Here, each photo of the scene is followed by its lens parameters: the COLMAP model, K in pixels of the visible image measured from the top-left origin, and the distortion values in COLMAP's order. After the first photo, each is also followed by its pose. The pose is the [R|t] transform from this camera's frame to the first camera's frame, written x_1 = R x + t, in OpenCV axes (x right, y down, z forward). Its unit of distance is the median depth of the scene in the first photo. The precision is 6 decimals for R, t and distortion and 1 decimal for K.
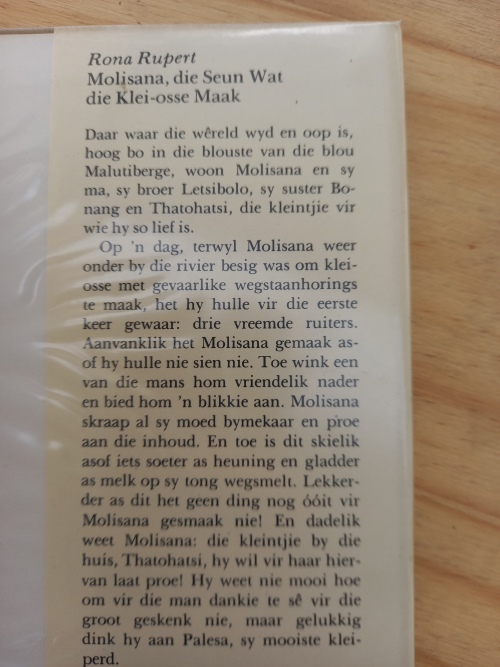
lens RADIAL K [[487.1, 0, 252.9], [0, 487.1, 324.4], [0, 0, 1]] dist [-0.023711, -0.010959]
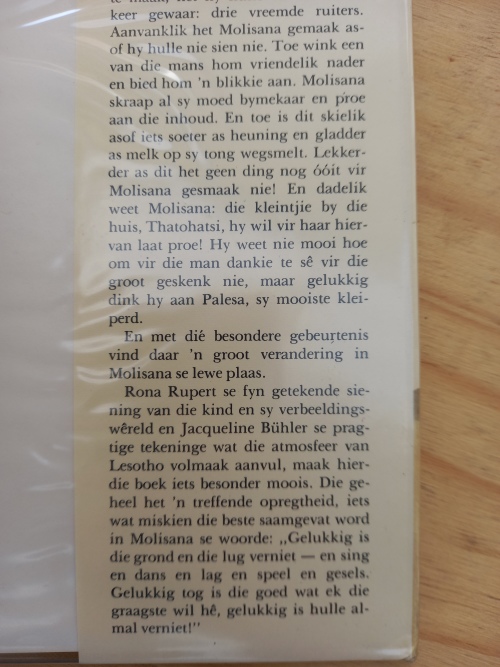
lens RADIAL K [[487.1, 0, 237.6], [0, 487.1, 316.8], [0, 0, 1]] dist [-0.023711, -0.010959]
pose [[0.999943, -0.000155, -0.010683, -0.054201], [0.000384, 0.999769, 0.021485, 0.664133], [0.010677, -0.021488, 0.999712, -0.089619]]
